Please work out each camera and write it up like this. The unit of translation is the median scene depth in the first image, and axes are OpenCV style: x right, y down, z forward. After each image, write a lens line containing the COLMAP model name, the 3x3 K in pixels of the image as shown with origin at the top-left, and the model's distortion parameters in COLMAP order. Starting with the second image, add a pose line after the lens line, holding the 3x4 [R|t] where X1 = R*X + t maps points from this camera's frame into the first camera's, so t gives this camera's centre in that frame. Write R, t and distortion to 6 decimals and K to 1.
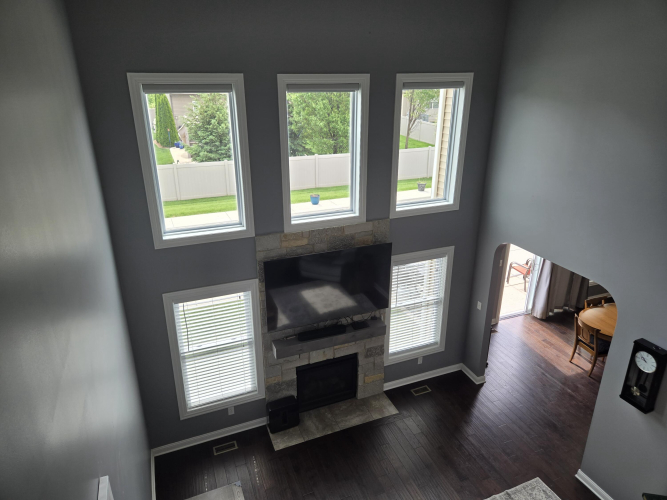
lens RADIAL K [[447.6, 0, 334.9], [0, 447.6, 248.0], [0, 0, 1]] dist [0.068610, -0.051776]
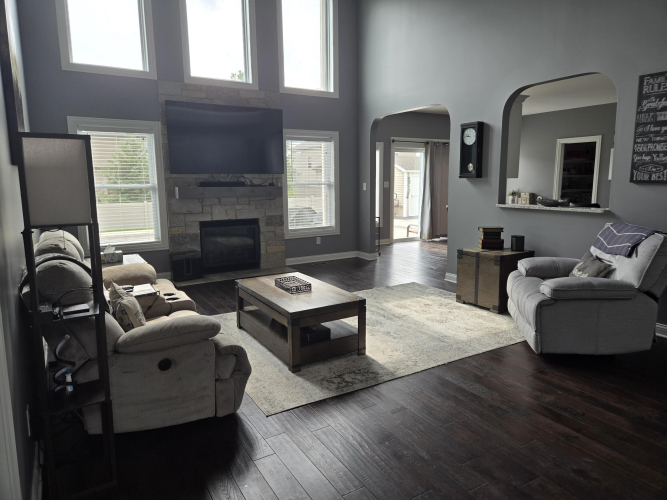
lens RADIAL K [[447.6, 0, 336.4], [0, 447.6, 242.7], [0, 0, 1]] dist [0.068610, -0.051776]
pose [[0.986623, -0.033773, 0.159482, 0.064993], [0.068776, 0.973212, -0.219383, 0.578432], [-0.147801, 0.227417, 0.962516, -0.080636]]
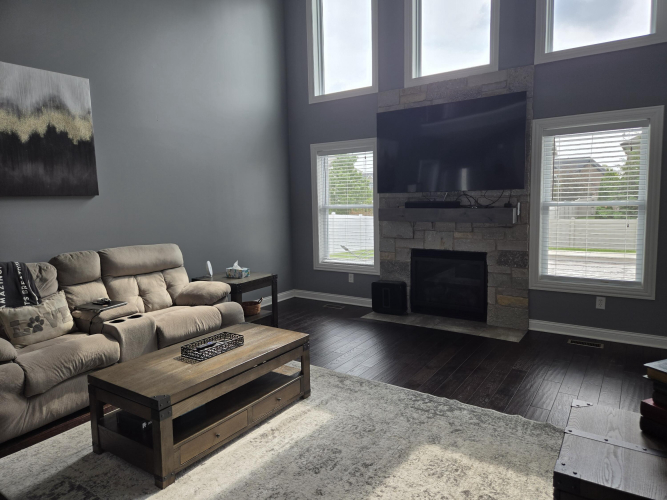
lens RADIAL K [[447.6, 0, 338.9], [0, 447.6, 241.7], [0, 0, 1]] dist [0.068610, -0.051776]
pose [[0.558653, 0.068290, -0.826585, 0.587098], [-0.280662, 0.953376, -0.110923, 0.395639], [0.780471, 0.293958, 0.551773, 0.383114]]
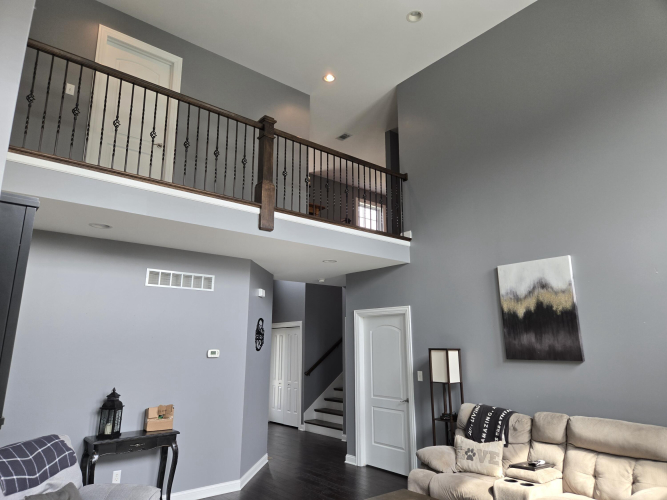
lens RADIAL K [[447.6, 0, 333.7], [0, 447.6, 244.5], [0, 0, 1]] dist [0.068610, -0.051776]
pose [[-0.953877, -0.067066, -0.292609, 0.402780], [-0.110389, 0.984794, 0.134142, 0.117159], [0.279164, 0.160256, -0.946776, 1.006817]]
